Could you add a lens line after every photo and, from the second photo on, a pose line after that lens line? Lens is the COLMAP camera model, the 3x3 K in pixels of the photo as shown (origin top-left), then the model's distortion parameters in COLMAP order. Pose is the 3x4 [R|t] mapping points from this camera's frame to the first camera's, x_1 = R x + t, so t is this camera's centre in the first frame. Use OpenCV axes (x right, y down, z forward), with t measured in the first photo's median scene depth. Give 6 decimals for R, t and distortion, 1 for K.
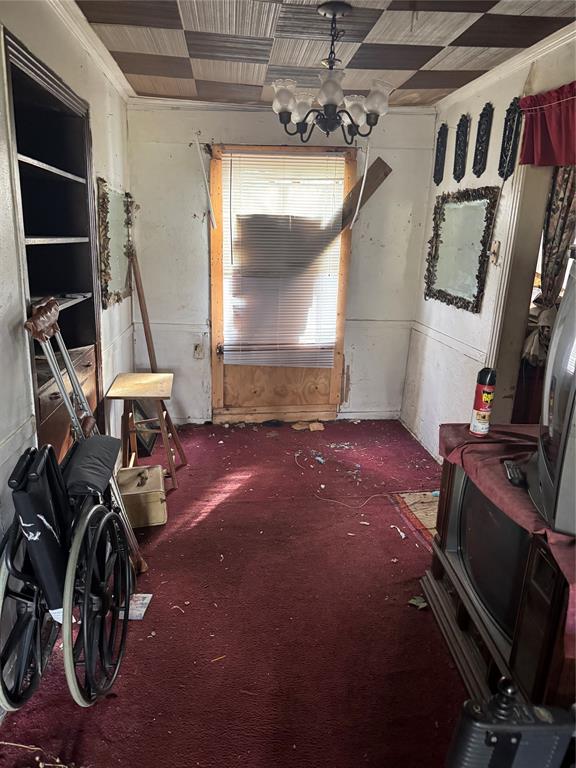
lens RADIAL K [[529.3, 0, 288.0], [0, 529.3, 384.0], [0, 0, 1]] dist [0.092809, -0.157796]
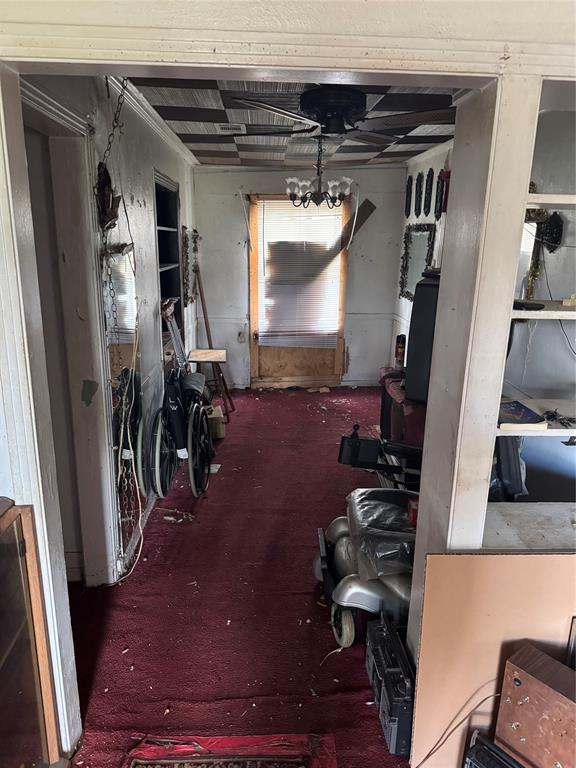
lens RADIAL K [[529.3, 0, 288.0], [0, 529.3, 384.0], [0, 0, 1]] dist [0.092809, -0.157796]
pose [[0.998090, -0.004297, -0.061632, 0.047769], [0.003973, 0.999978, -0.005381, 0.078619], [0.061654, 0.005126, 0.998084, -0.444716]]
